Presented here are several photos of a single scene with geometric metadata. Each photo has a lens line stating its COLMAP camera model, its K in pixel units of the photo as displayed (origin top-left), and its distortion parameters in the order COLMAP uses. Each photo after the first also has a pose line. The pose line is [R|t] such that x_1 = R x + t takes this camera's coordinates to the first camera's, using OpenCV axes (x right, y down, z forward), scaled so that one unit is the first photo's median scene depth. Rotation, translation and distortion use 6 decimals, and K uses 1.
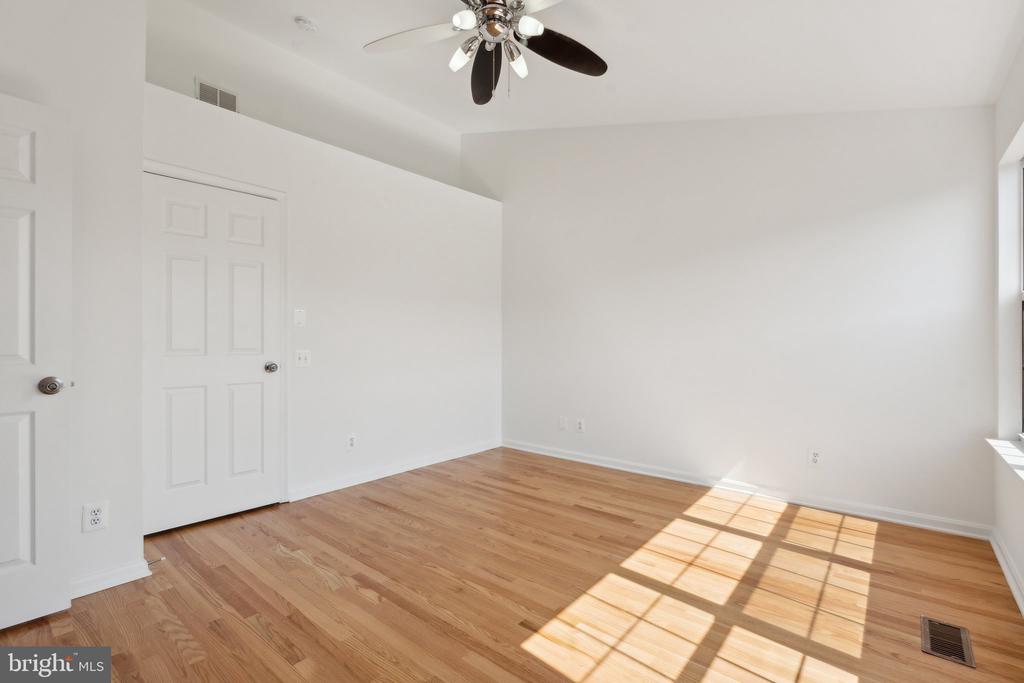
lens RADIAL K [[459.5, 0, 512.5], [0, 459.5, 343.4], [0, 0, 1]] dist [-0.000608, 0.000566]
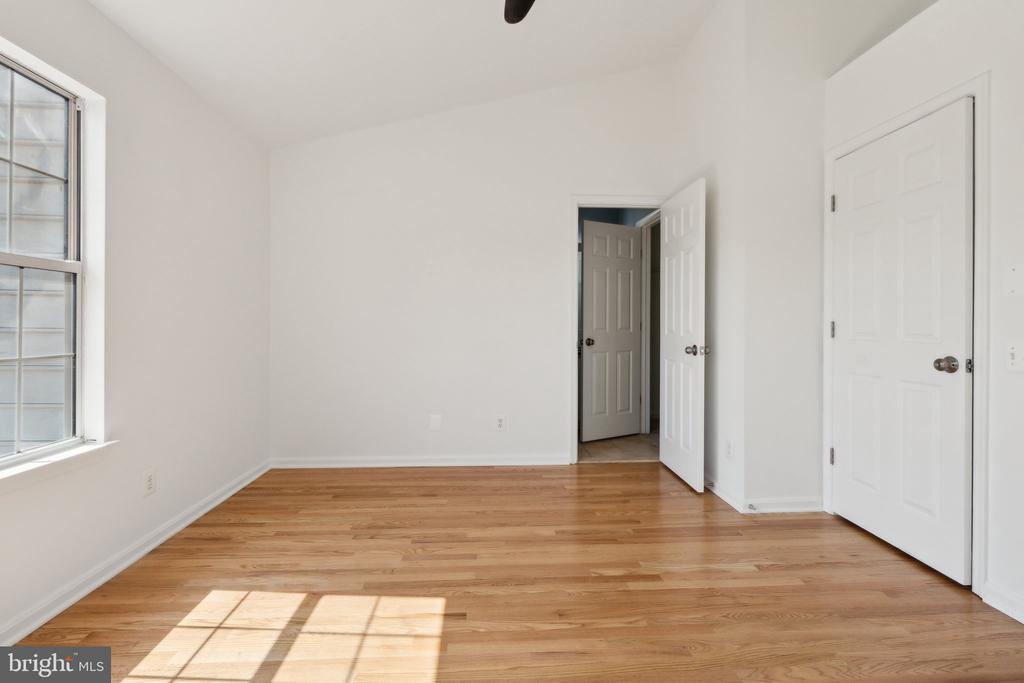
lens RADIAL K [[459.5, 0, 513.7], [0, 459.5, 322.5], [0, 0, 1]] dist [-0.000608, 0.000566]
pose [[-0.727808, -0.006919, -0.685746, 0.616946], [-0.005791, 0.999975, -0.003943, -0.002053], [0.685756, 0.001101, -0.727831, 1.792427]]
